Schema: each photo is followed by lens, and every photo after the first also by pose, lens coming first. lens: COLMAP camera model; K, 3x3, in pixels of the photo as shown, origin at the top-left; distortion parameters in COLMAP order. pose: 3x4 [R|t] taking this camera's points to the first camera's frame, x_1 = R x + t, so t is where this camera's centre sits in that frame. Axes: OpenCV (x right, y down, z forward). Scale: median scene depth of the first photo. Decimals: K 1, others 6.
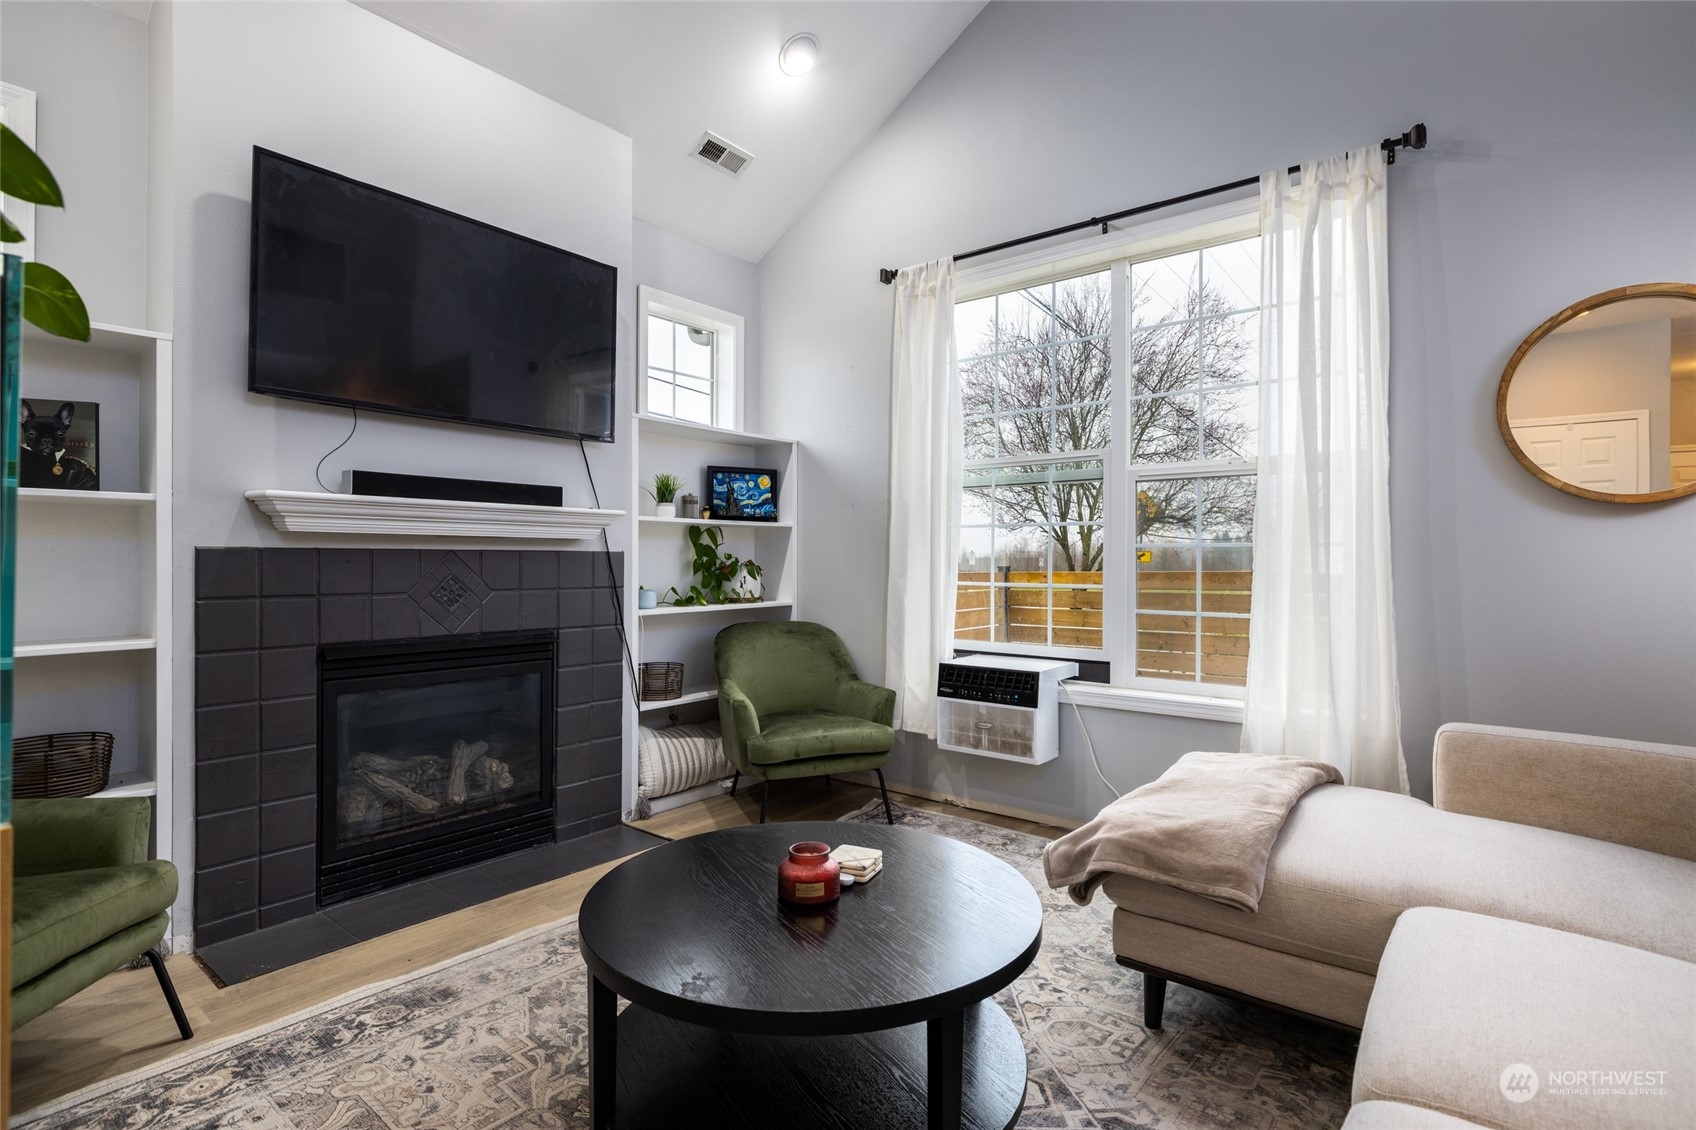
lens RADIAL K [[824.3, 0, 834.8], [0, 824.3, 557.6], [0, 0, 1]] dist [-0.000057, 0.000223]
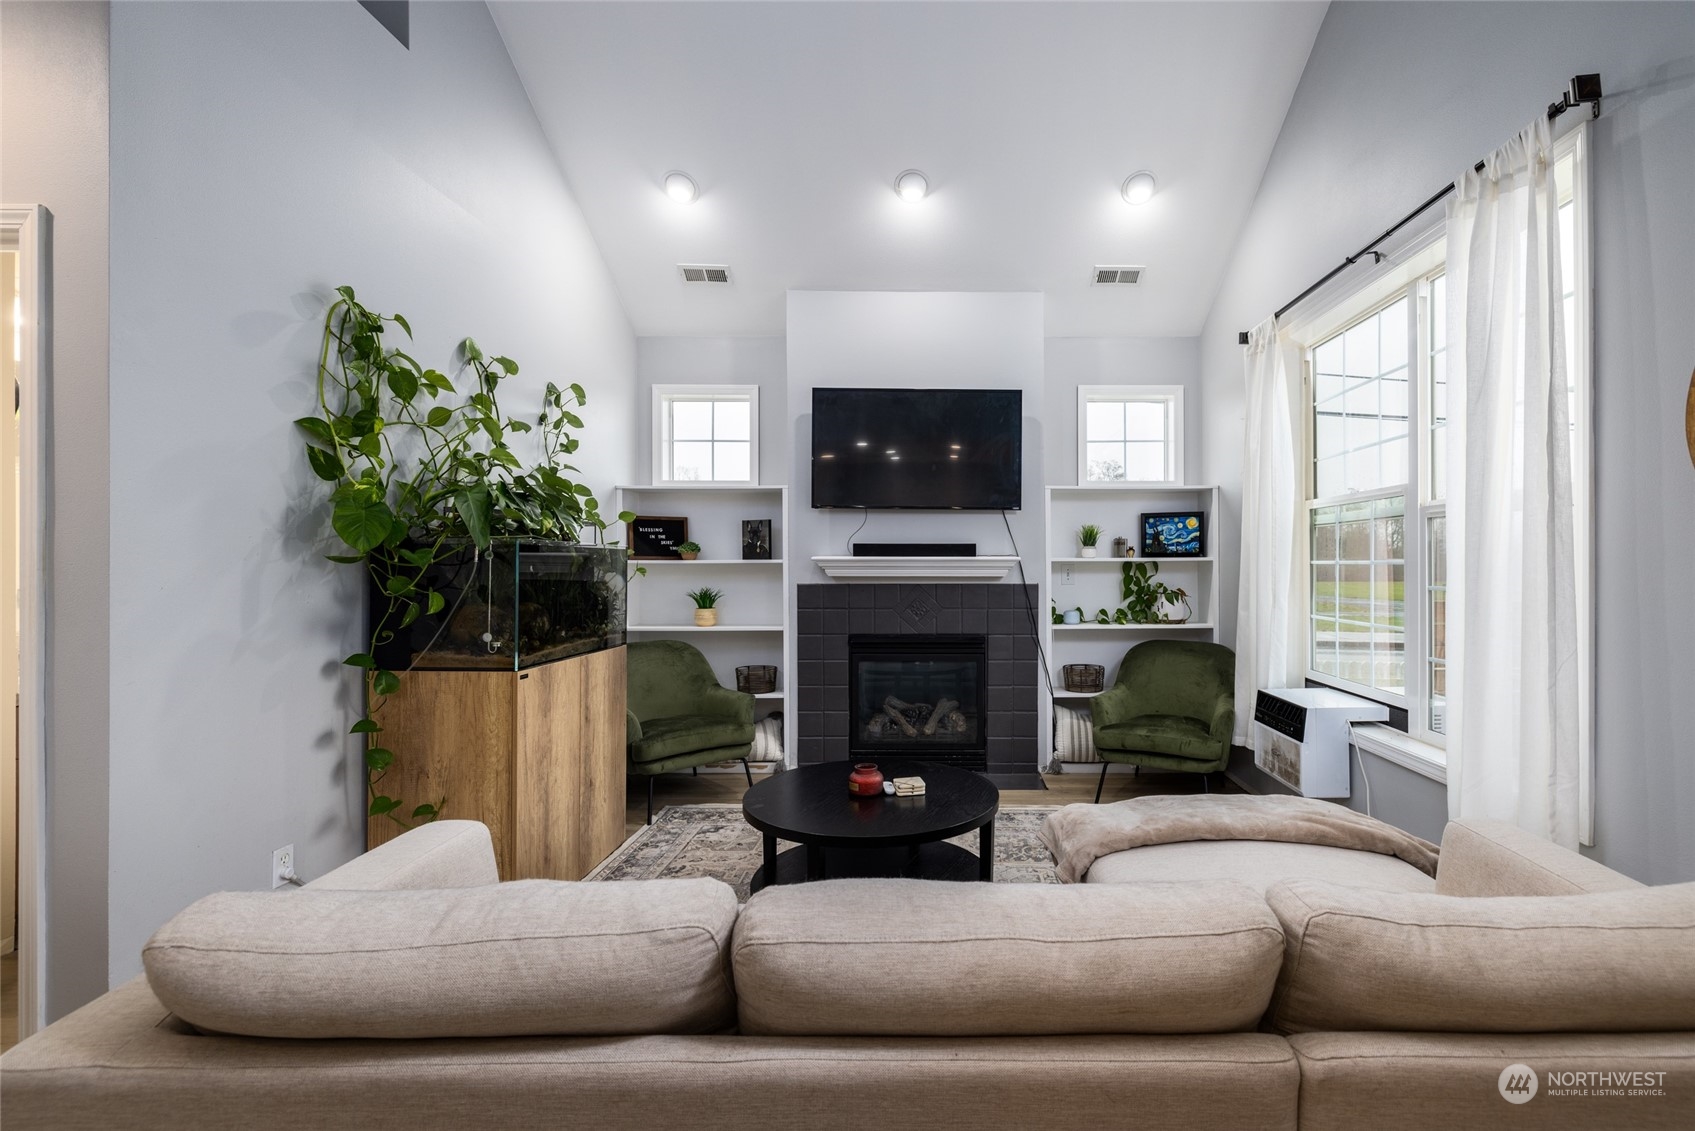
lens RADIAL K [[747.3, 0, 940.1], [0, 747.3, 565.6], [0, 0, 1]] dist [-0.000644, -0.000262]
pose [[0.634440, -0.001453, -0.772971, 0.616552], [0.004044, 0.999991, 0.001440, -0.039836], [0.772962, -0.004040, 0.634440, 0.044216]]
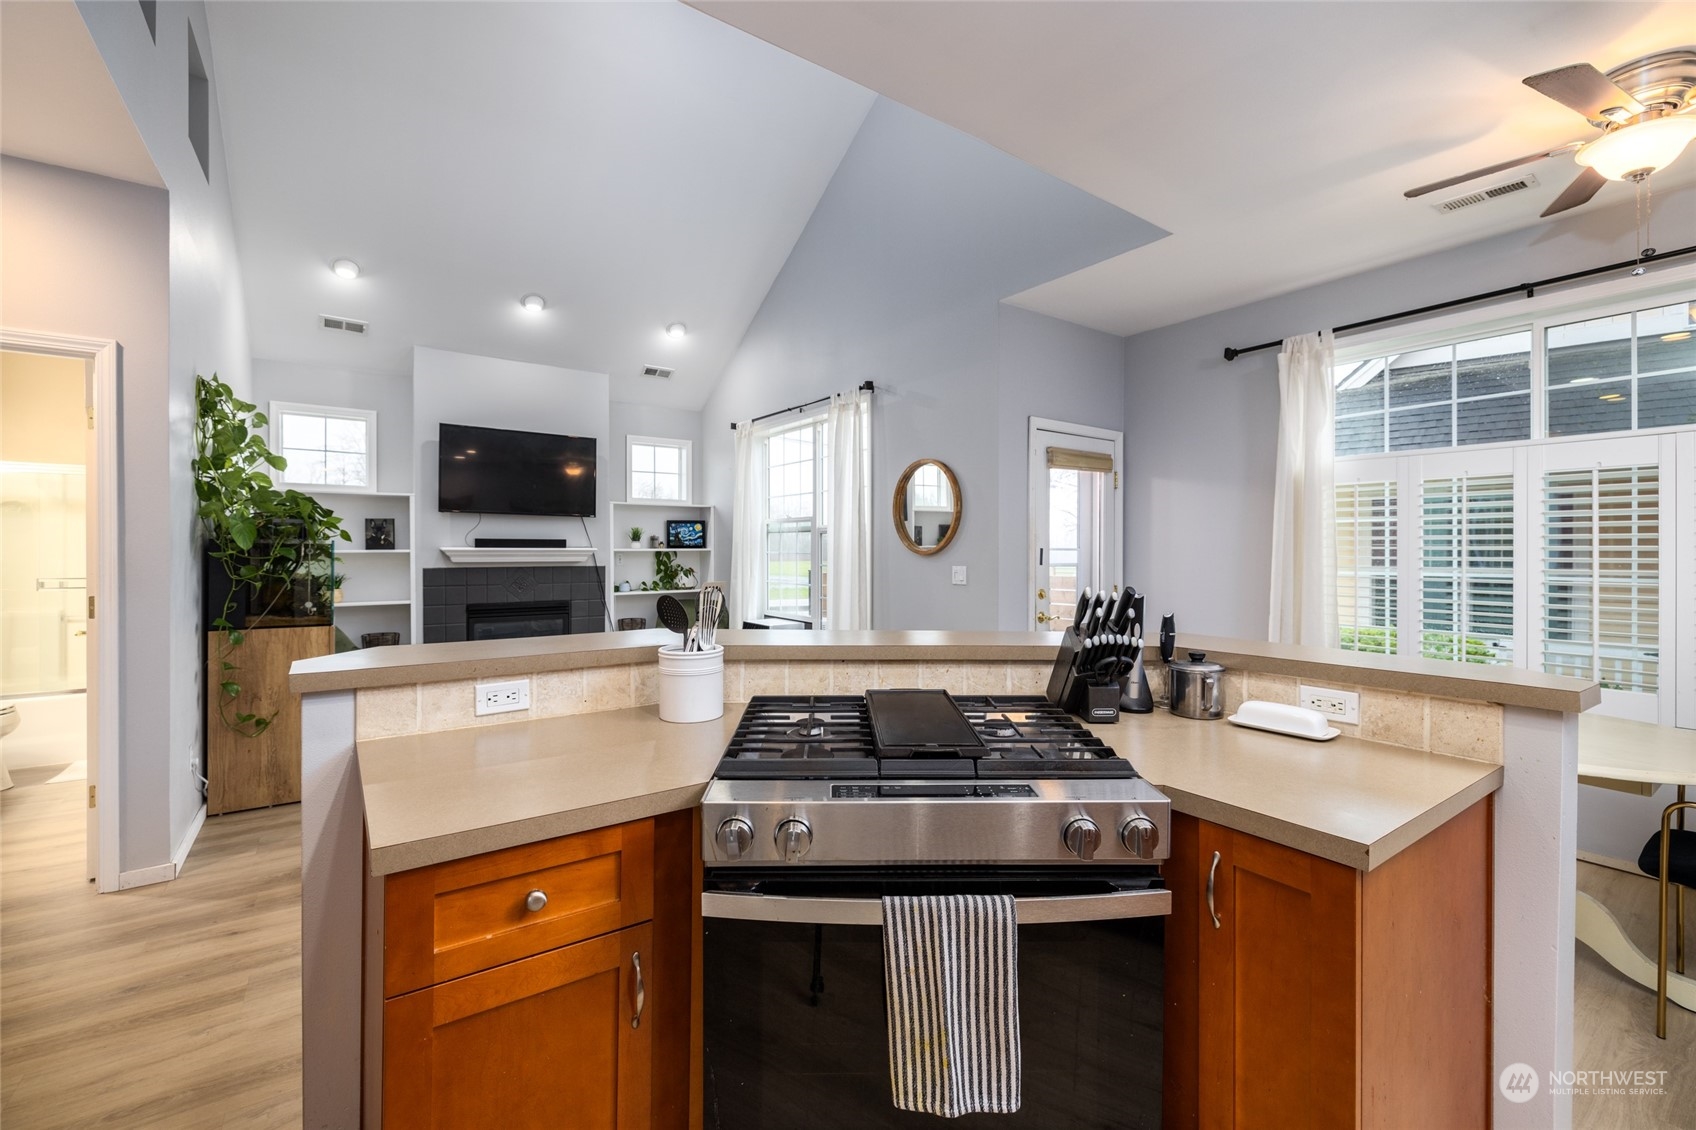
lens RADIAL K [[717.6, 0, 829.0], [0, 717.6, 555.0], [0, 0, 1]] dist [0.000758, 0.000123]
pose [[0.958994, 0.003954, -0.283400, 0.818624], [-0.000122, 0.999908, 0.013540, -0.059286], [0.283428, -0.012950, 0.958906, -0.627370]]
